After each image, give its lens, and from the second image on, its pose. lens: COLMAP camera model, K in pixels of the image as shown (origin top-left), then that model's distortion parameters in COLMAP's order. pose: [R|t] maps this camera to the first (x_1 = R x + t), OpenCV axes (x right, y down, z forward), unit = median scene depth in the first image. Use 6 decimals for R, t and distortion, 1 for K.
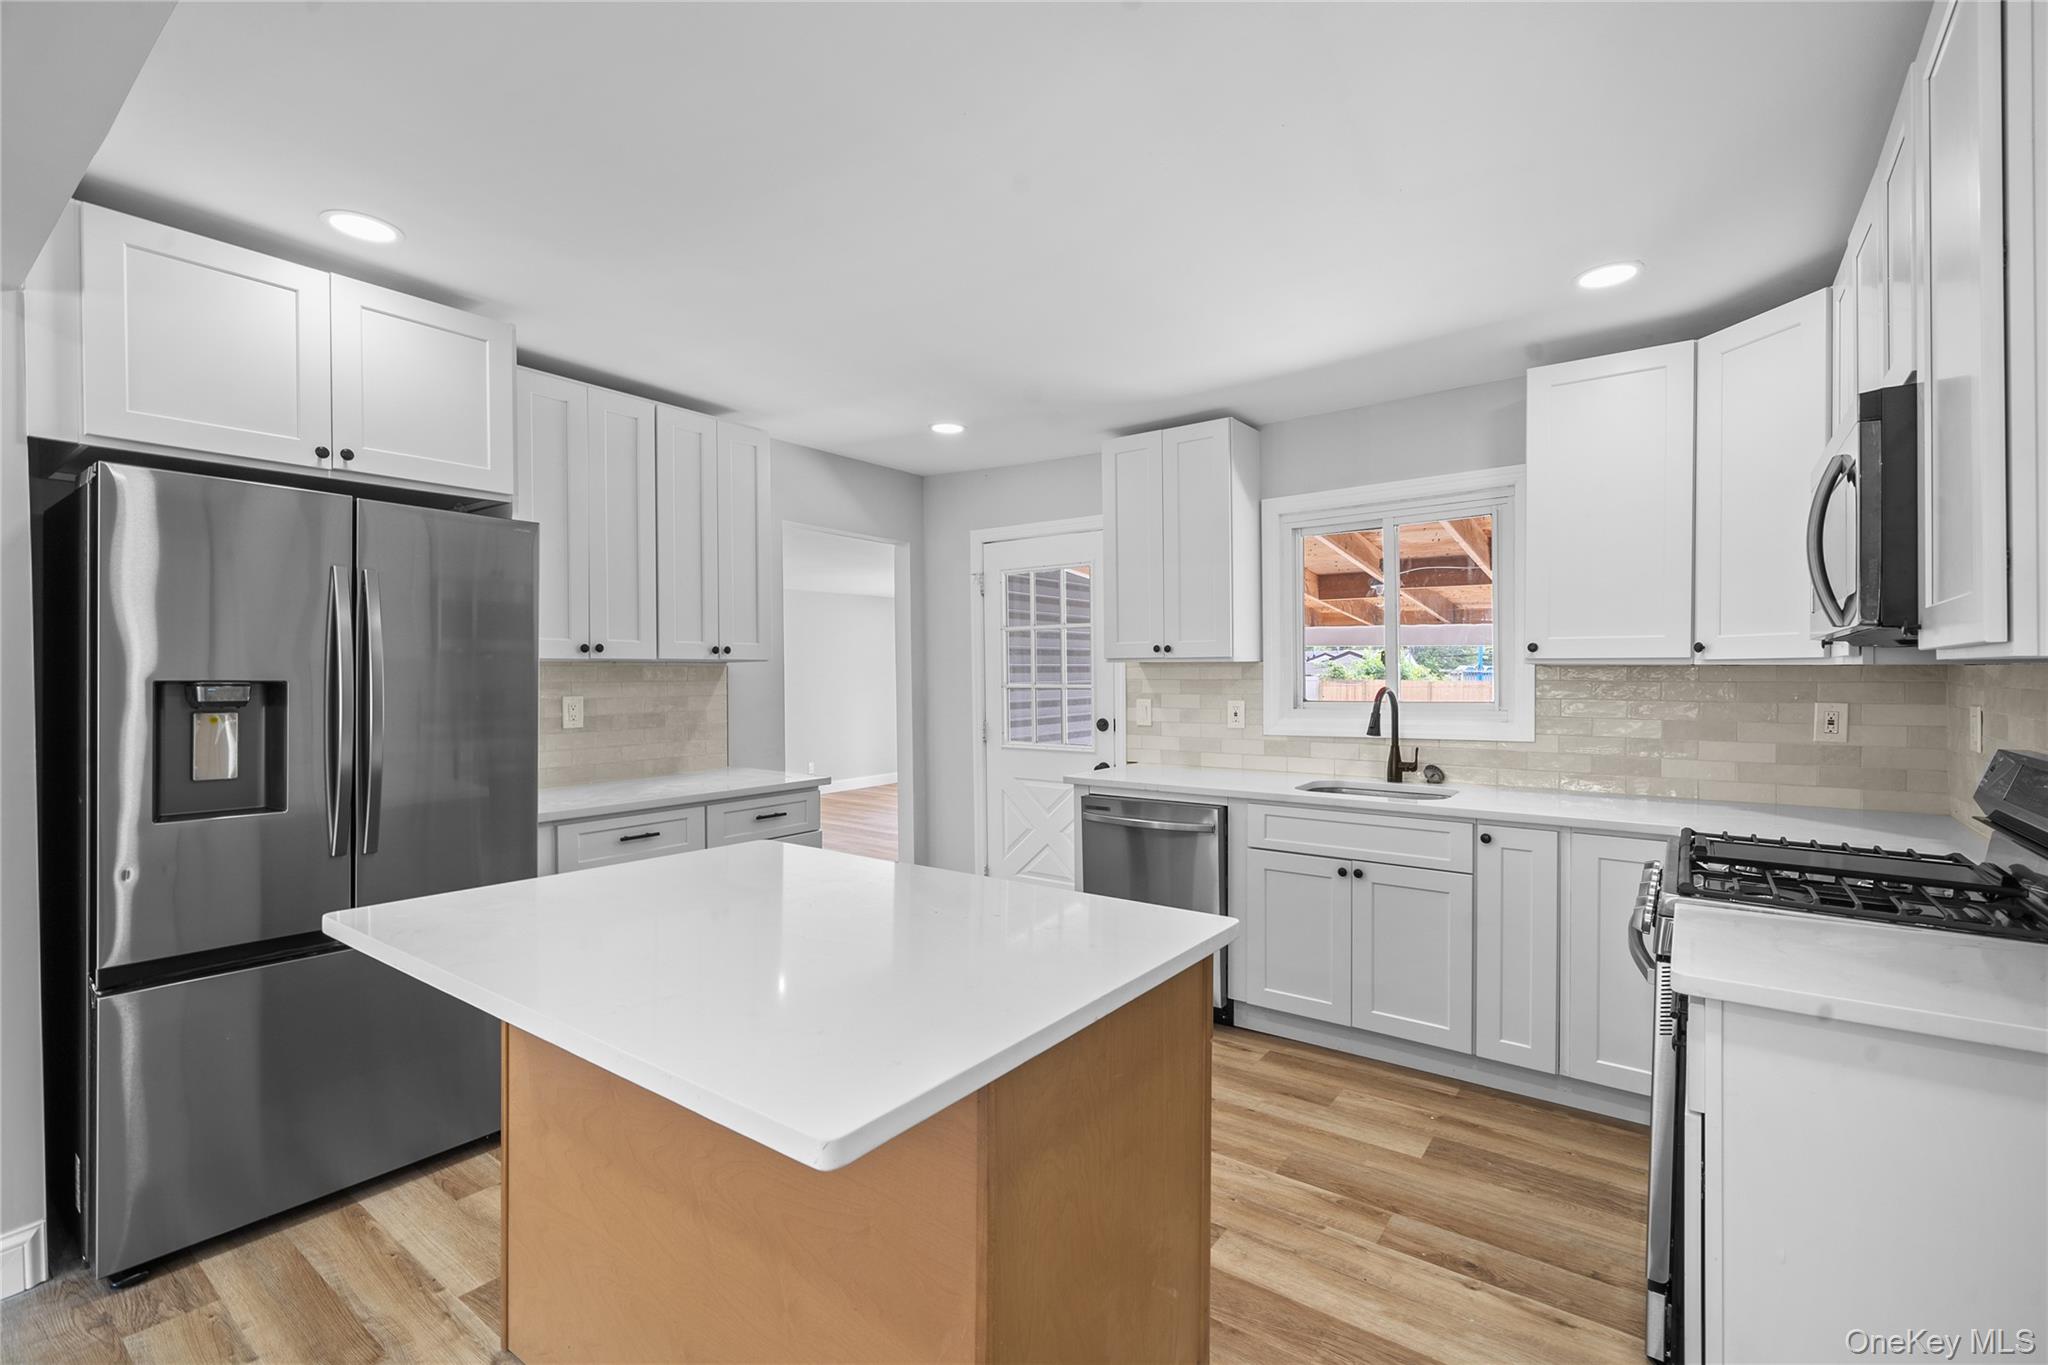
lens RADIAL K [[901.8, 0, 1019.7], [0, 901.8, 684.6], [0, 0, 1]] dist [-0.001205, -0.000064]
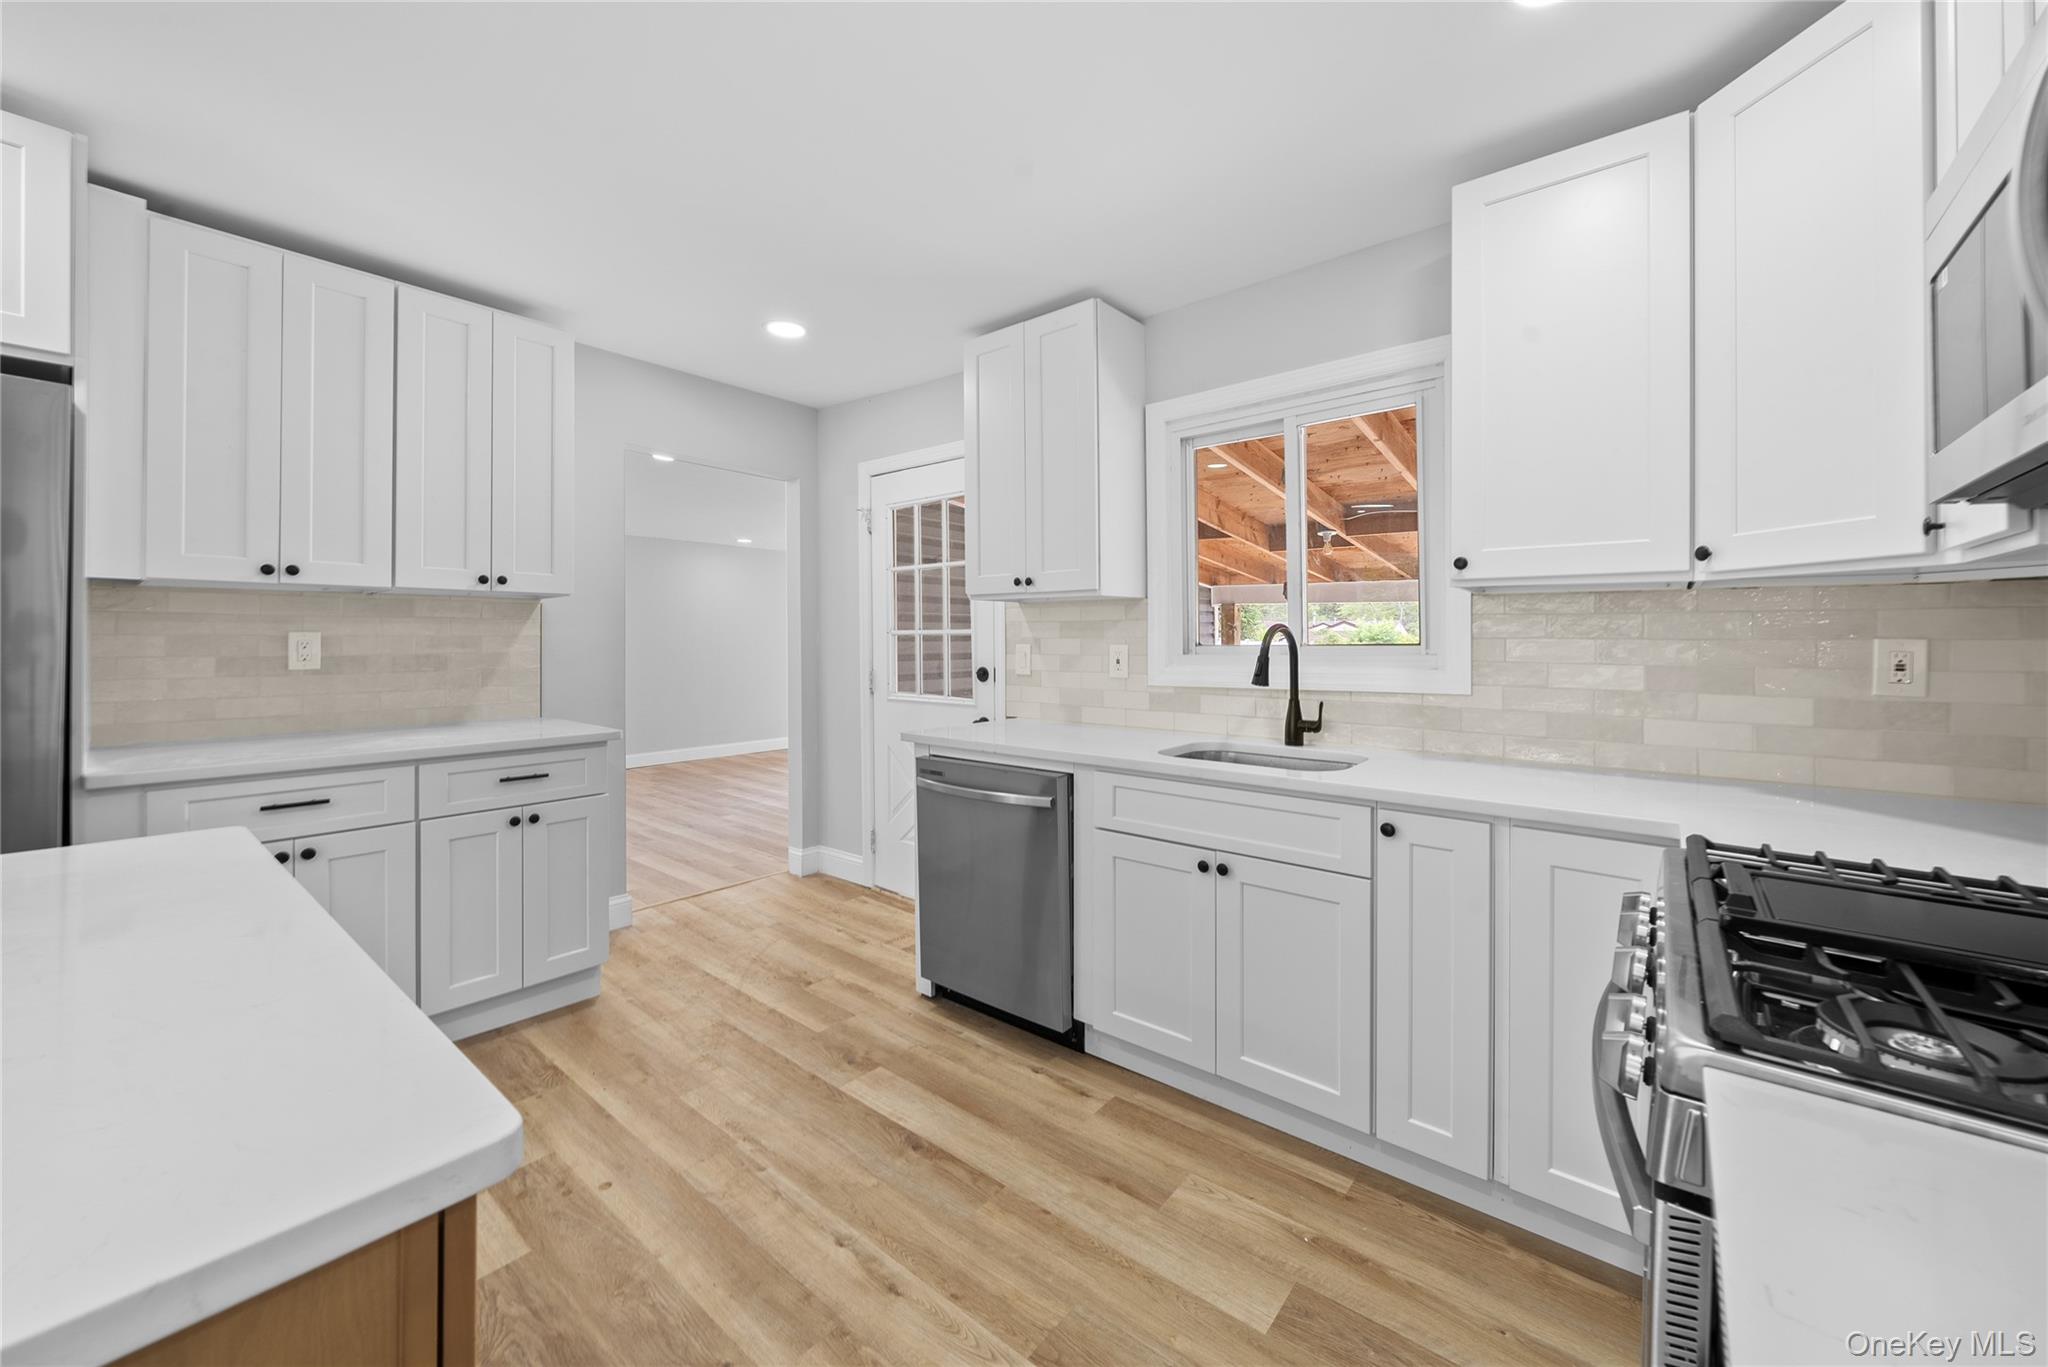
lens RADIAL K [[777.3, 0, 1021.9], [0, 777.3, 637.5], [0, 0, 1]] dist [-0.006433, -0.000196]
pose [[0.998775, 0.004550, -0.049264, 0.237799], [-0.005364, 0.999851, -0.016400, 0.029569], [0.049182, 0.016644, 0.998651, 0.345935]]
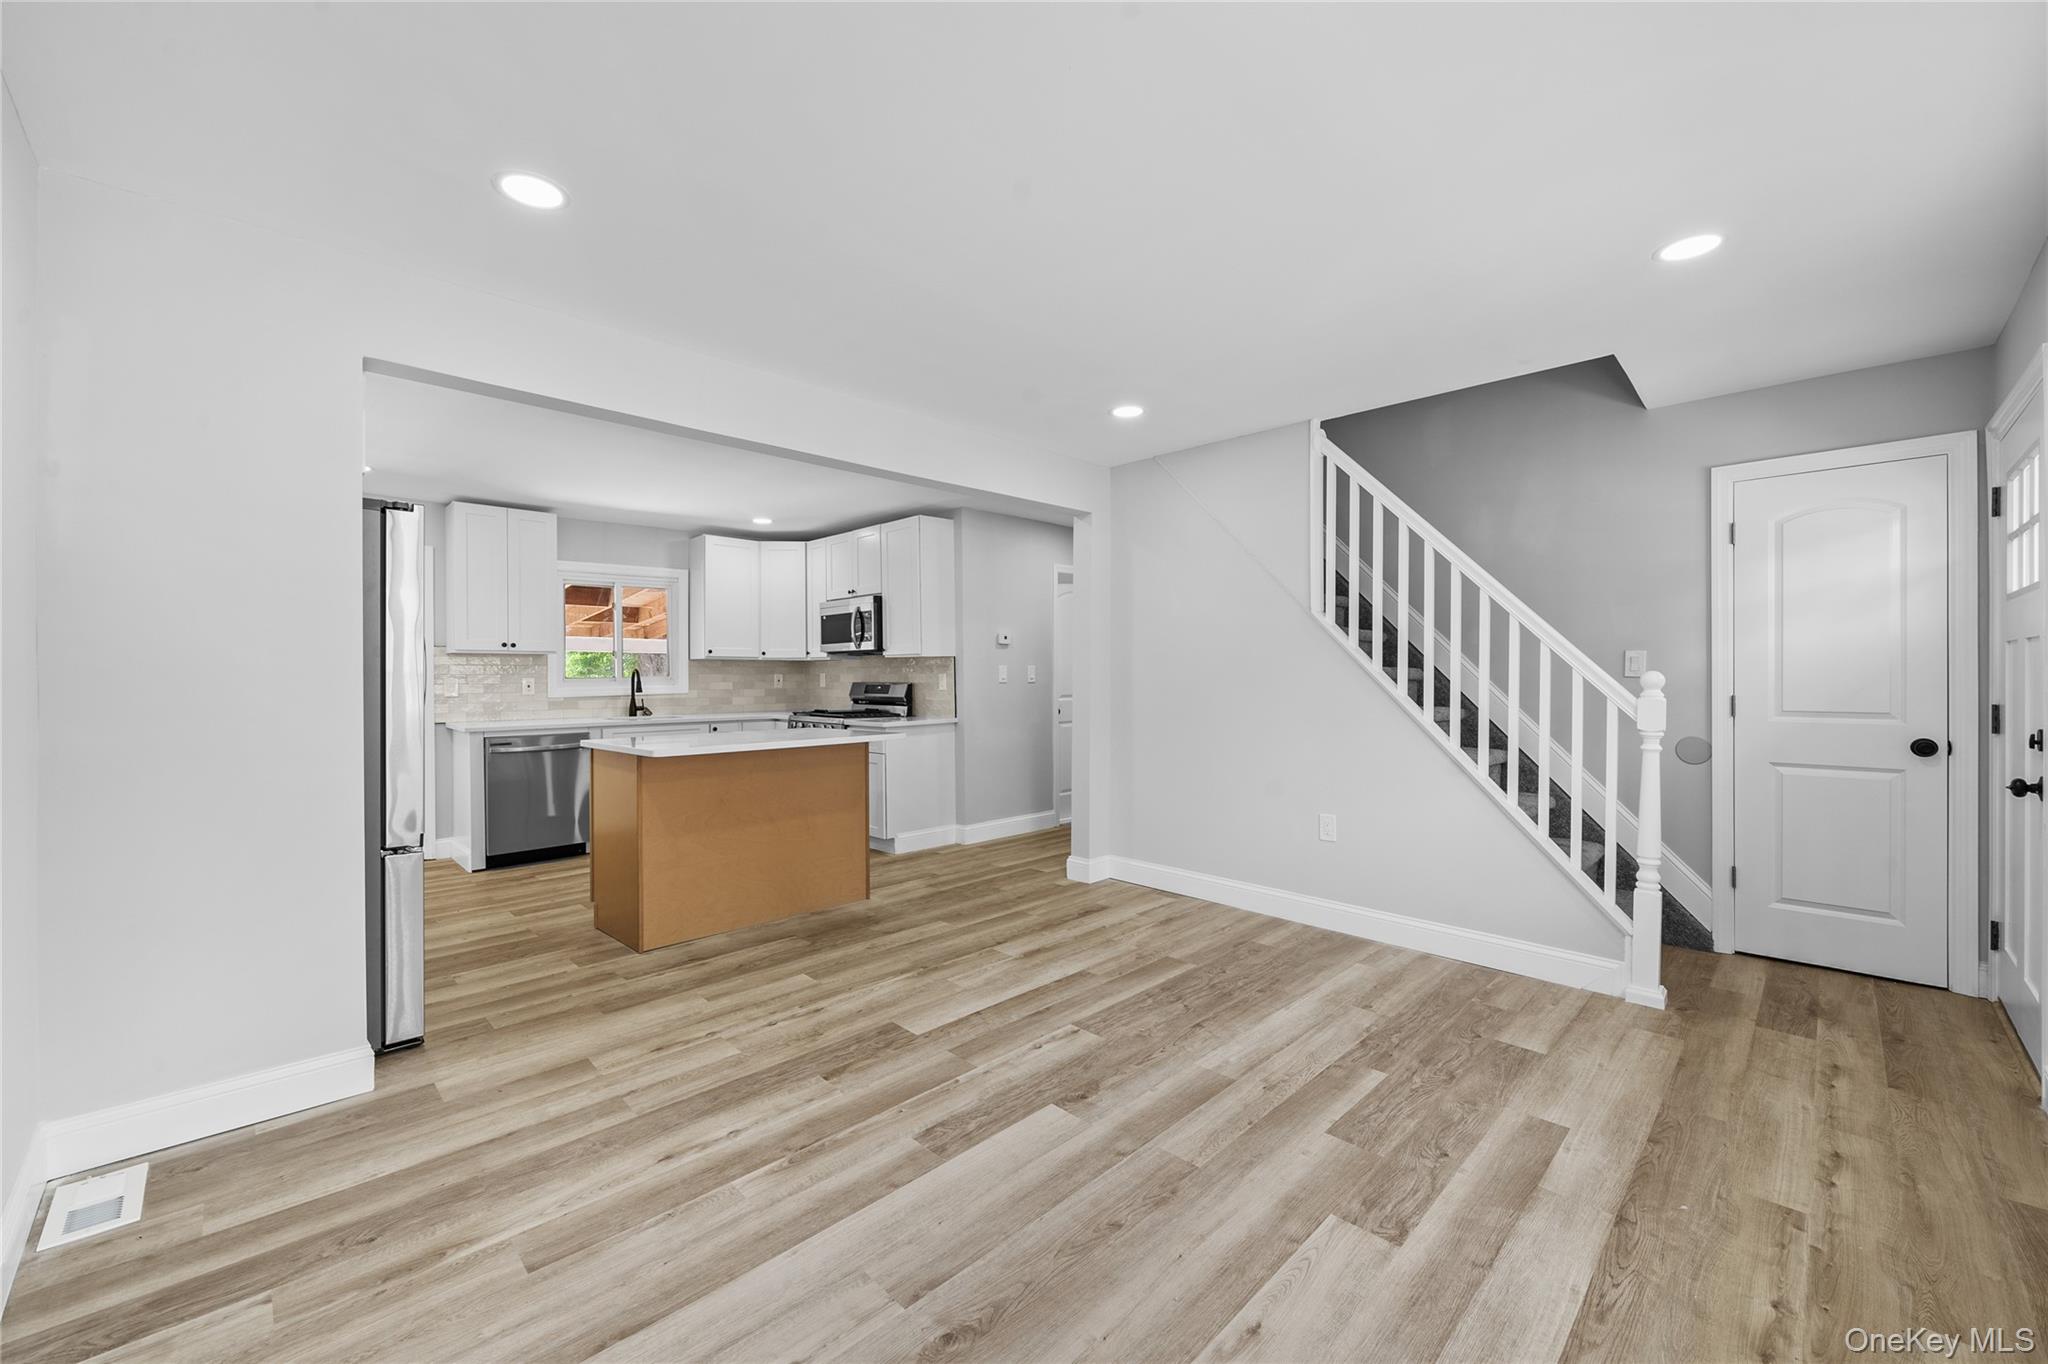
lens RADIAL K [[800.5, 0, 1024.0], [0, 800.5, 682.0], [0, 0, 1]] dist [-0.003593, -0.000050]
pose [[0.148226, -0.007856, 0.988922, -1.367636], [0.016285, 0.999852, 0.005501, 0.040528], [-0.988819, 0.015289, 0.148332, -0.139207]]
